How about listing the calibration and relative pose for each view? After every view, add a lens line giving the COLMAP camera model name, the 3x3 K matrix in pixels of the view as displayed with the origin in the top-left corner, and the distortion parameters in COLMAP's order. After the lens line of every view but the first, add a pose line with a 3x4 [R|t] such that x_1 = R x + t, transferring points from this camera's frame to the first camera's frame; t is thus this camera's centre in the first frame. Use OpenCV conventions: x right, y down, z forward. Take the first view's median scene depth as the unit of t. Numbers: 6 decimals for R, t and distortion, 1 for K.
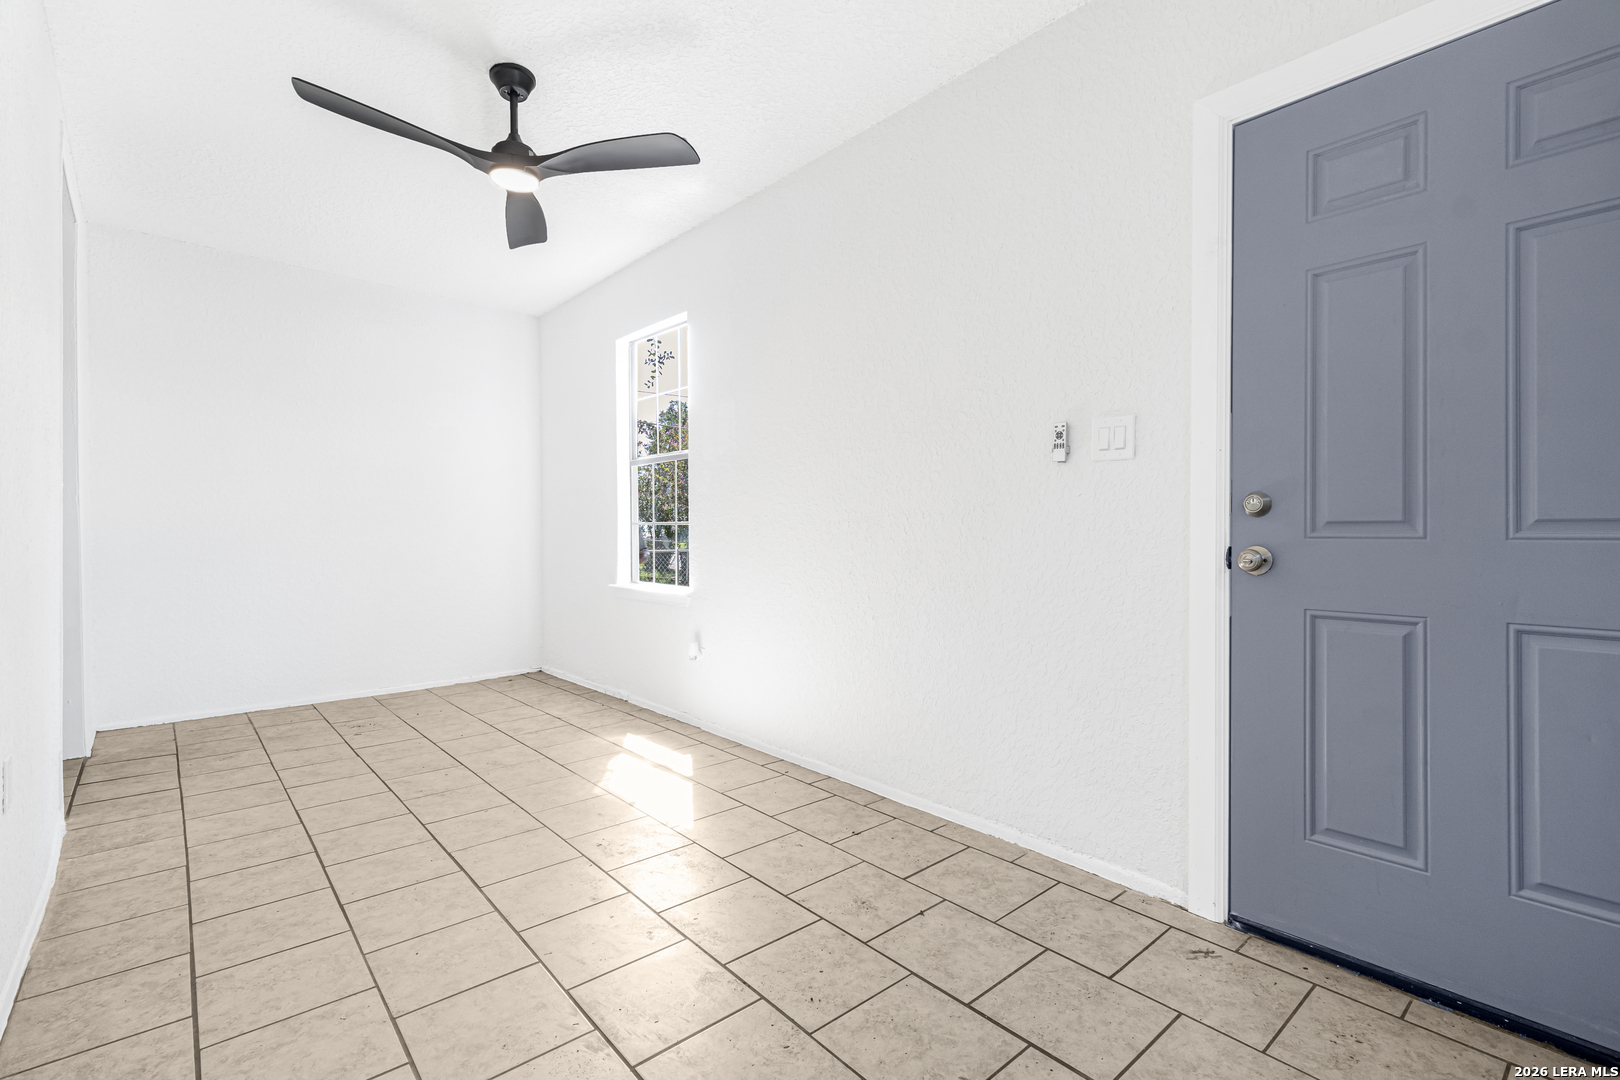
lens RADIAL K [[758.4, 0, 813.9], [0, 758.4, 535.0], [0, 0, 1]] dist [0.006714, -0.000068]
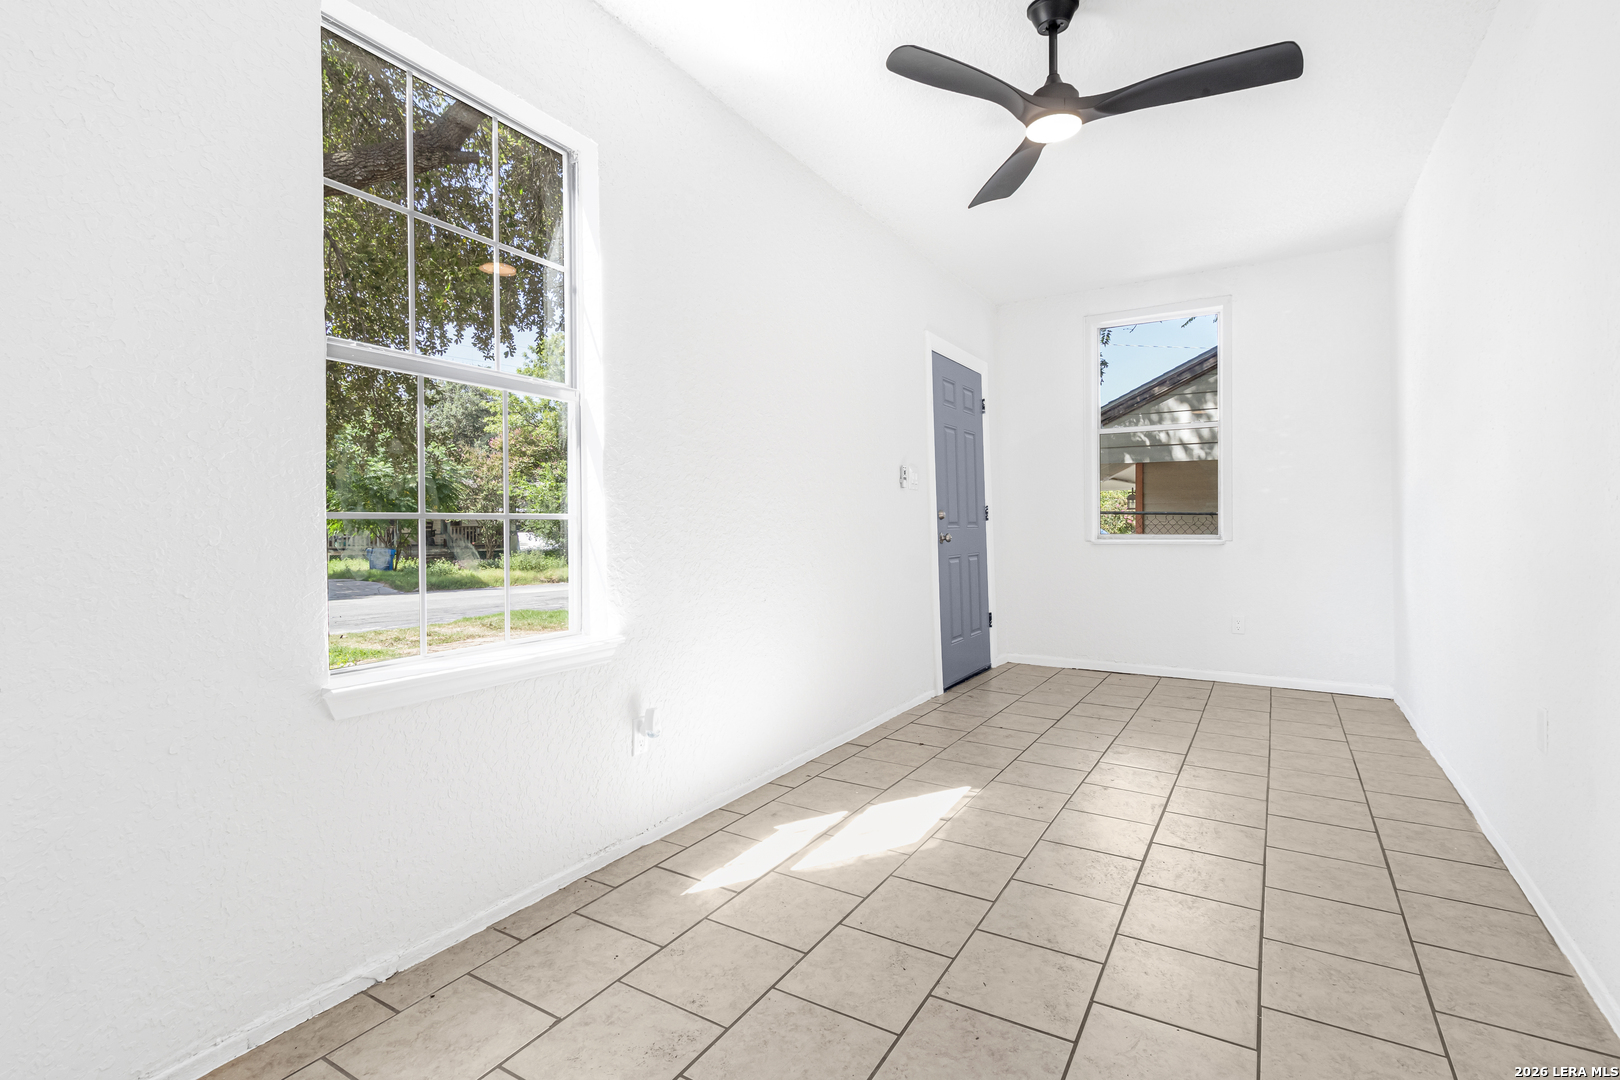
lens RADIAL K [[758.4, 0, 819.2], [0, 758.4, 539.6], [0, 0, 1]] dist [0.006714, -0.000068]
pose [[-0.316512, -0.012488, 0.948506, -1.051524], [0.017883, 0.999657, 0.019129, -0.010638], [-0.948420, 0.023017, -0.316180, 1.408299]]
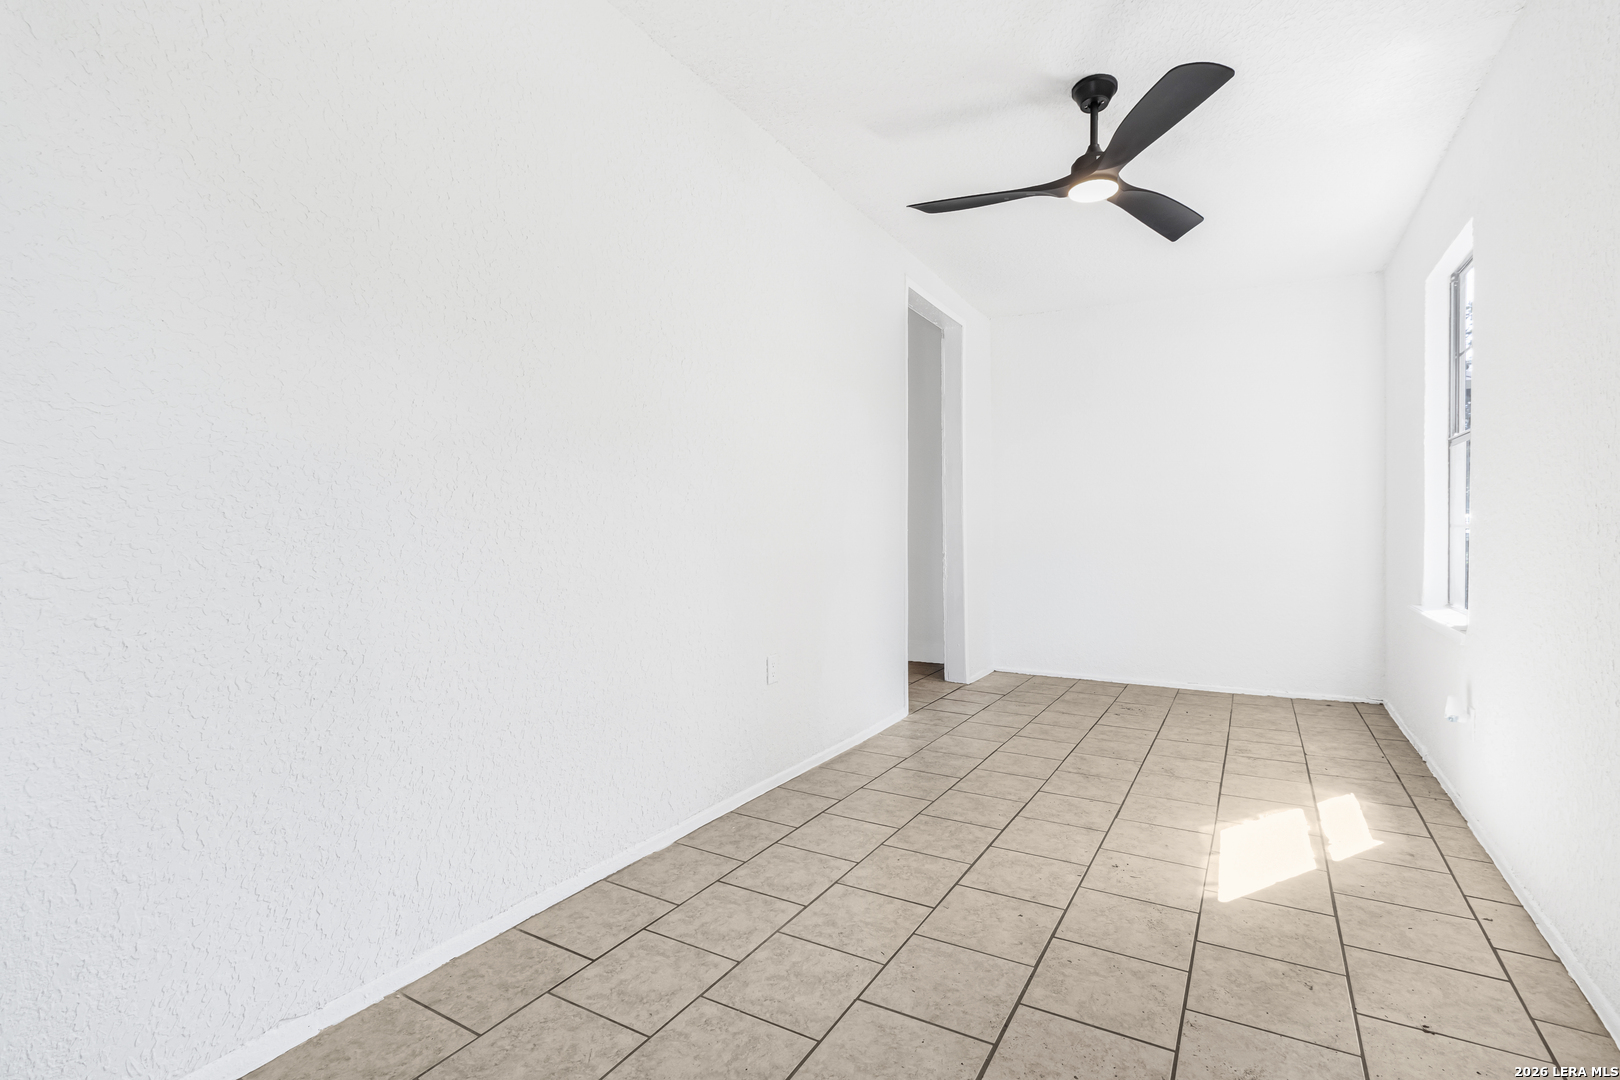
lens RADIAL K [[758.4, 0, 807.8], [0, 758.4, 552.0], [0, 0, 1]] dist [0.006714, -0.000068]
pose [[0.314126, 0.030082, -0.948905, 0.417261], [-0.007096, 0.999544, 0.029338, -0.009684], [0.949355, -0.002483, 0.314196, 0.285490]]
